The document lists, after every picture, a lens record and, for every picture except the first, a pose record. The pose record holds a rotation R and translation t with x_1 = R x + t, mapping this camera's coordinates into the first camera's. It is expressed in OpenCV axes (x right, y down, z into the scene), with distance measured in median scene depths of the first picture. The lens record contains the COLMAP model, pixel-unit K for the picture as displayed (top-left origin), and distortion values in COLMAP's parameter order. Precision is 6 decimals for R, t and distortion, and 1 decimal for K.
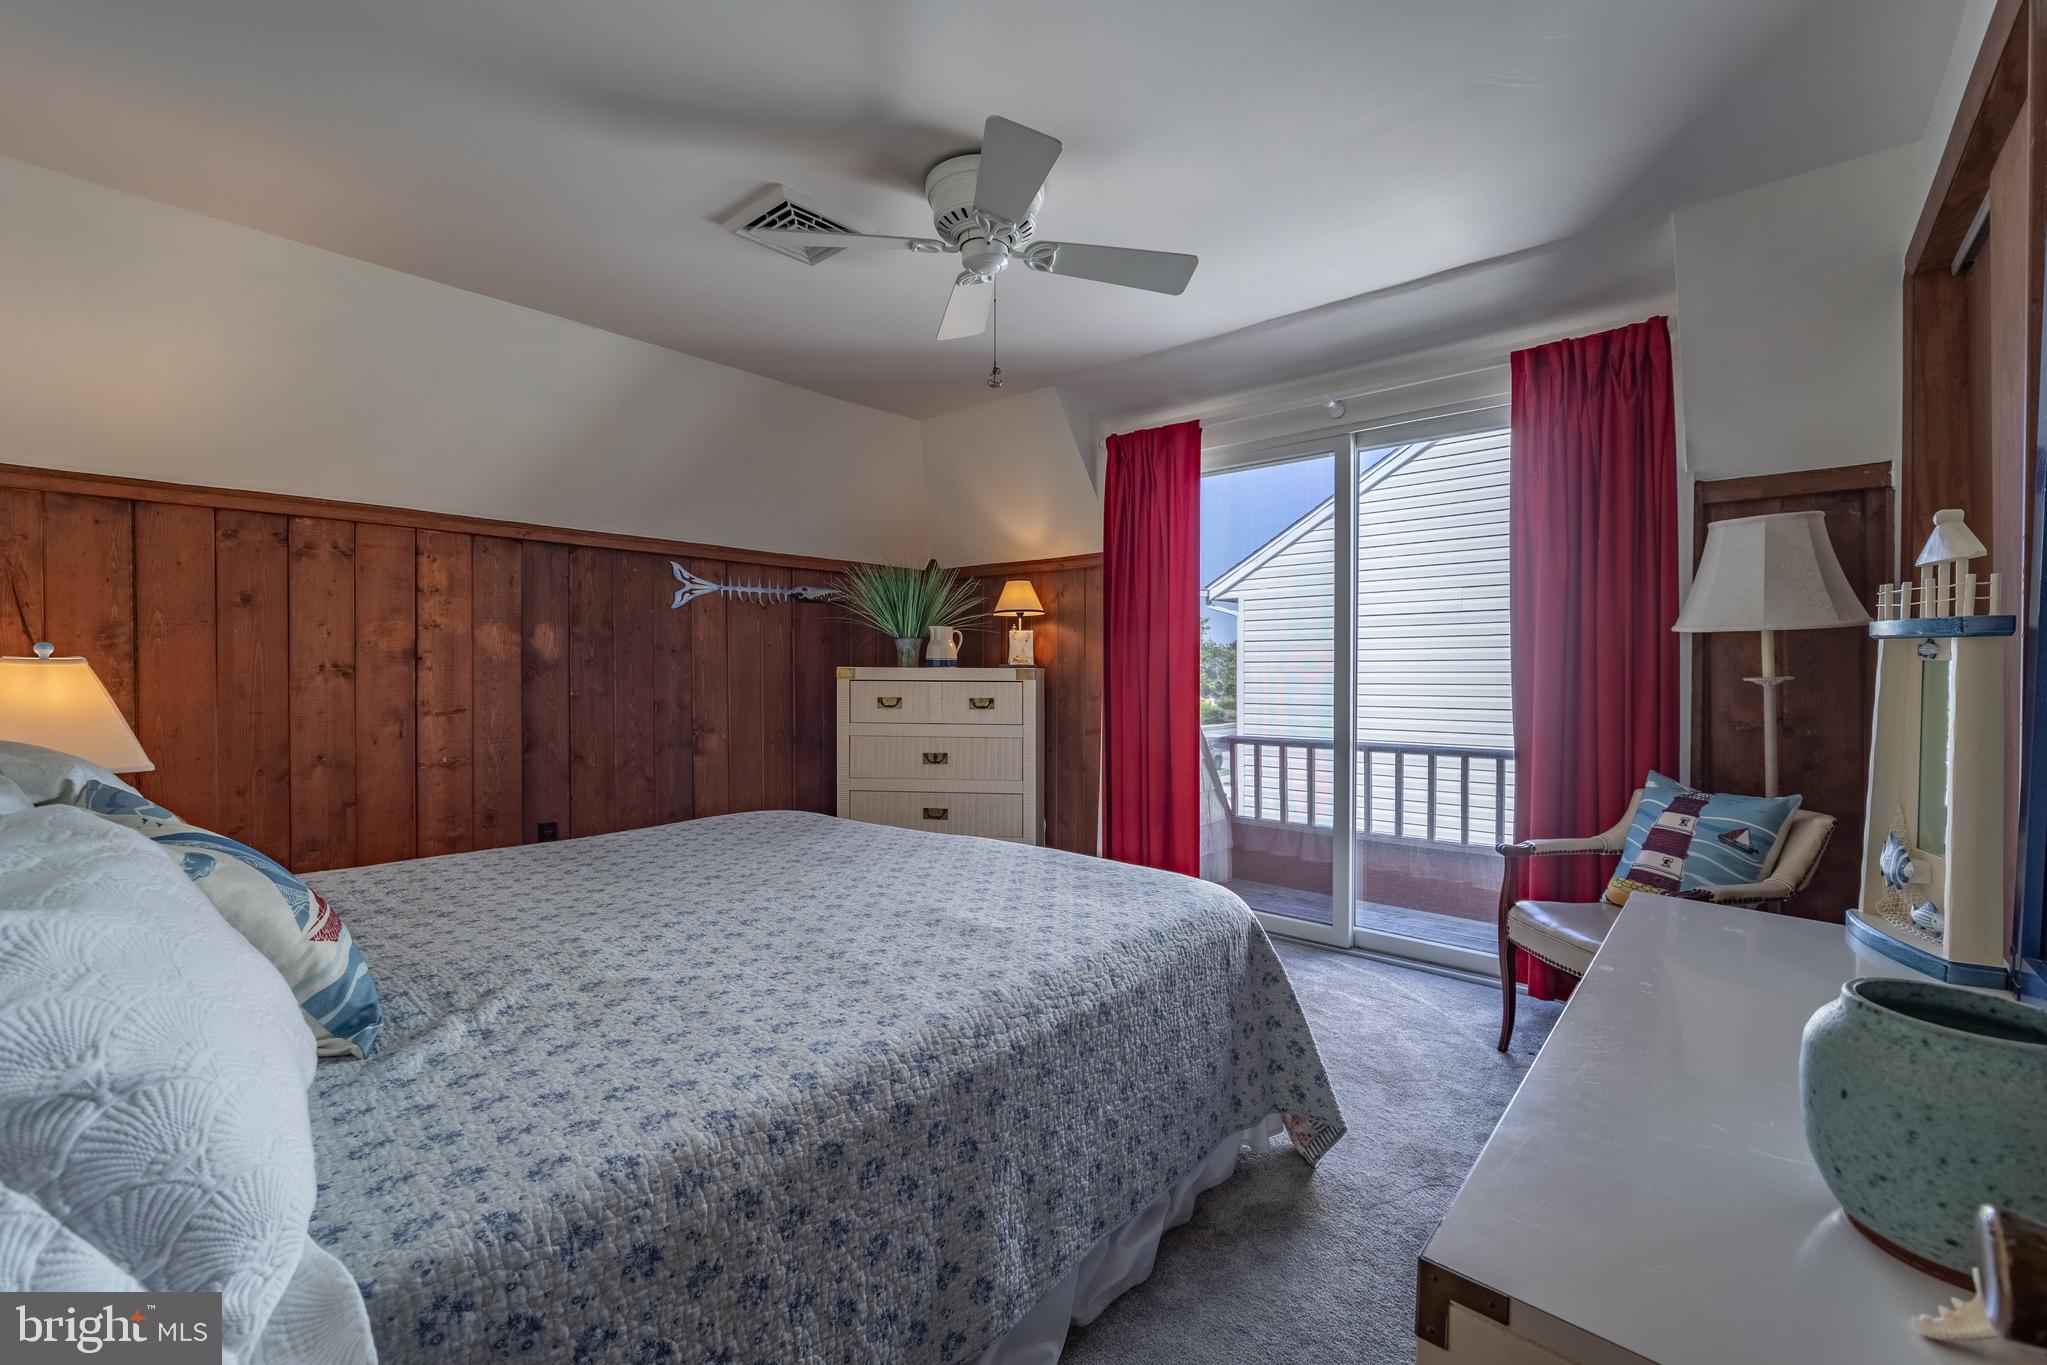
lens RADIAL K [[850.6, 0, 1034.9], [0, 850.6, 678.7], [0, 0, 1]] dist [-0.002530, -0.000175]
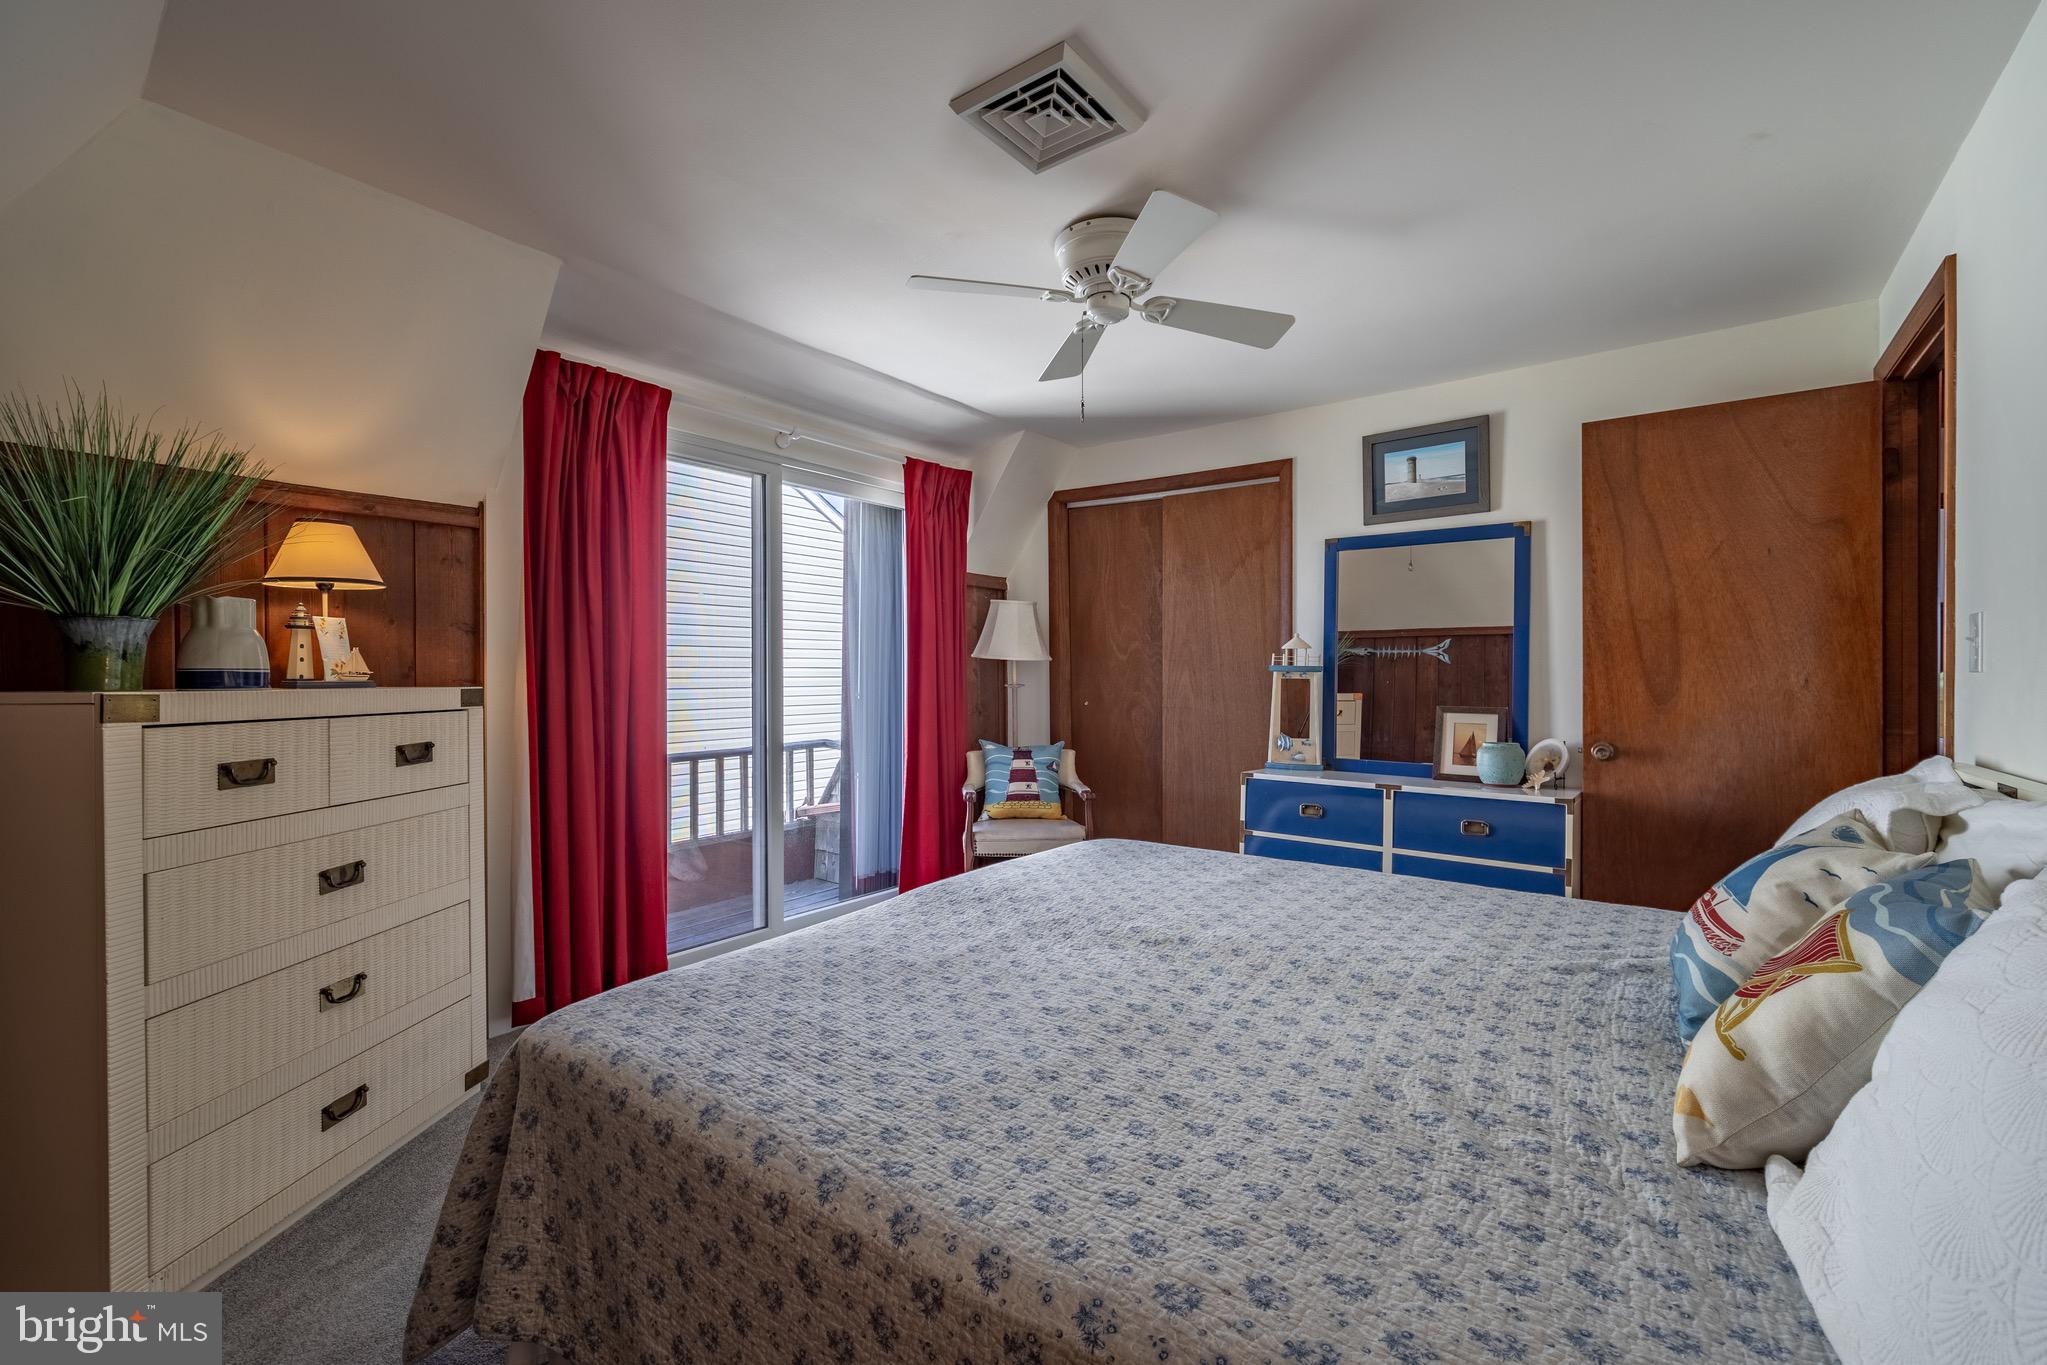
lens RADIAL K [[850.6, 0, 1034.9], [0, 850.6, 678.7], [0, 0, 1]] dist [-0.002530, -0.000175]
pose [[-0.057664, -0.008884, 0.998296, -0.631519], [0.013111, 0.999867, 0.009656, -0.018550], [-0.998250, 0.013645, -0.057540, 0.642261]]
